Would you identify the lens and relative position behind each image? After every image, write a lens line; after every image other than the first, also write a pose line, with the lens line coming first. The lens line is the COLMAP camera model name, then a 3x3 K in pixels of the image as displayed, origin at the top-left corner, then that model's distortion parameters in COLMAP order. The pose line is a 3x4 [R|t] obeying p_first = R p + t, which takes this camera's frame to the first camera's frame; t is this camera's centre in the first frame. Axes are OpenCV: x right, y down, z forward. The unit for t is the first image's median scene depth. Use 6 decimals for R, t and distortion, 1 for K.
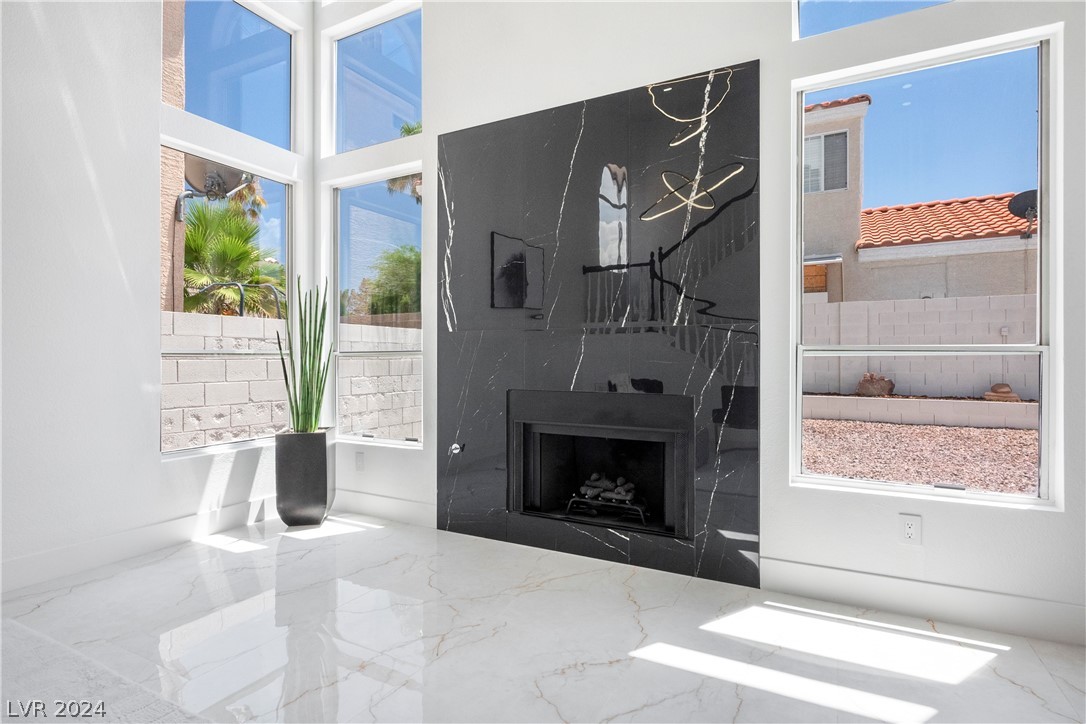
lens RADIAL K [[543.3, 0, 519.0], [0, 543.3, 352.4], [0, 0, 1]] dist [-0.013075, 0.002267]
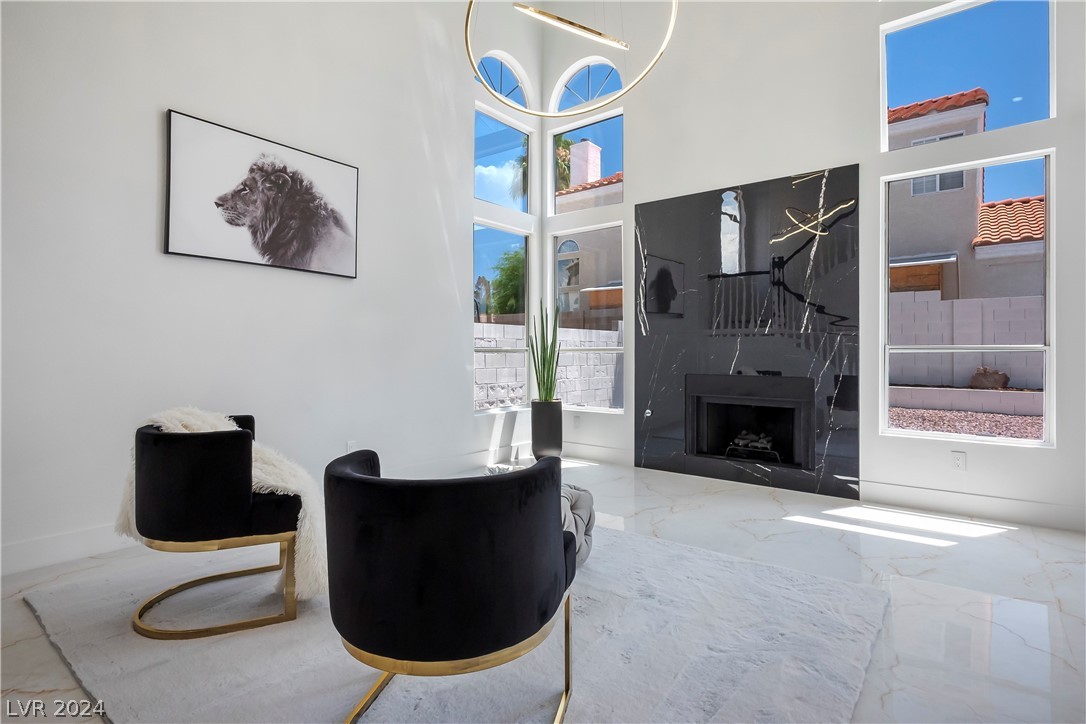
lens RADIAL K [[543.3, 0, 550.0], [0, 543.3, 344.6], [0, 0, 1]] dist [-0.013075, 0.002267]
pose [[0.991821, -0.000857, -0.127632, -0.191439], [0.000419, 0.999994, -0.003463, -0.007518], [0.127634, 0.003381, 0.991816, -0.524003]]
